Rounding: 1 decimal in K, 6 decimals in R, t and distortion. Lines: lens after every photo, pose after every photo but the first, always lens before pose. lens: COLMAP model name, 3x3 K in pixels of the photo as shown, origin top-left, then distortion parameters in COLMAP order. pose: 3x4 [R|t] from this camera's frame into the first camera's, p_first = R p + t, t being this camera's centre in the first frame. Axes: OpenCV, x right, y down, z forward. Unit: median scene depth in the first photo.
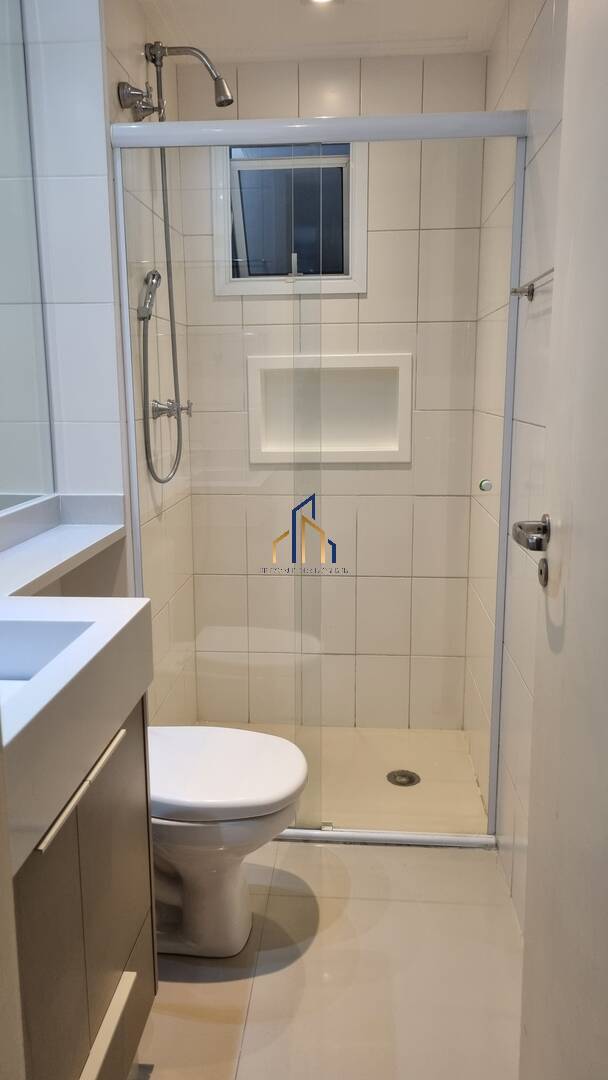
lens RADIAL K [[809.5, 0, 298.8], [0, 809.5, 543.8], [0, 0, 1]] dist [0.051474, -0.035972]
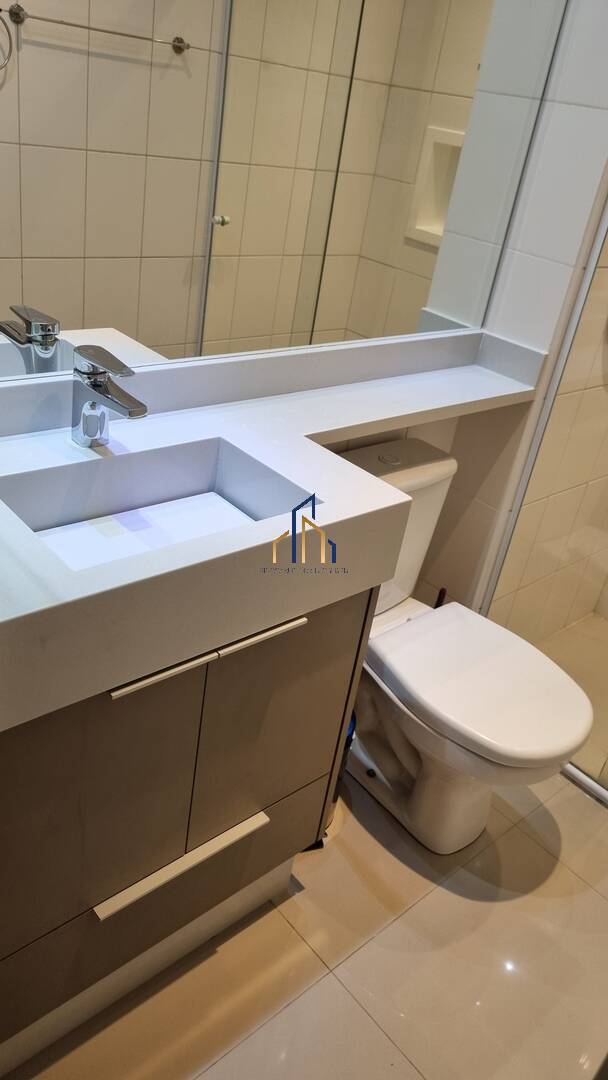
lens RADIAL K [[809.5, 0, 301.7], [0, 809.5, 532.9], [0, 0, 1]] dist [0.051474, -0.035972]
pose [[0.708002, 0.435135, -0.556229, 0.160751], [-0.282537, 0.896373, 0.341597, -0.112086], [0.647229, -0.084696, 0.757576, 0.168940]]
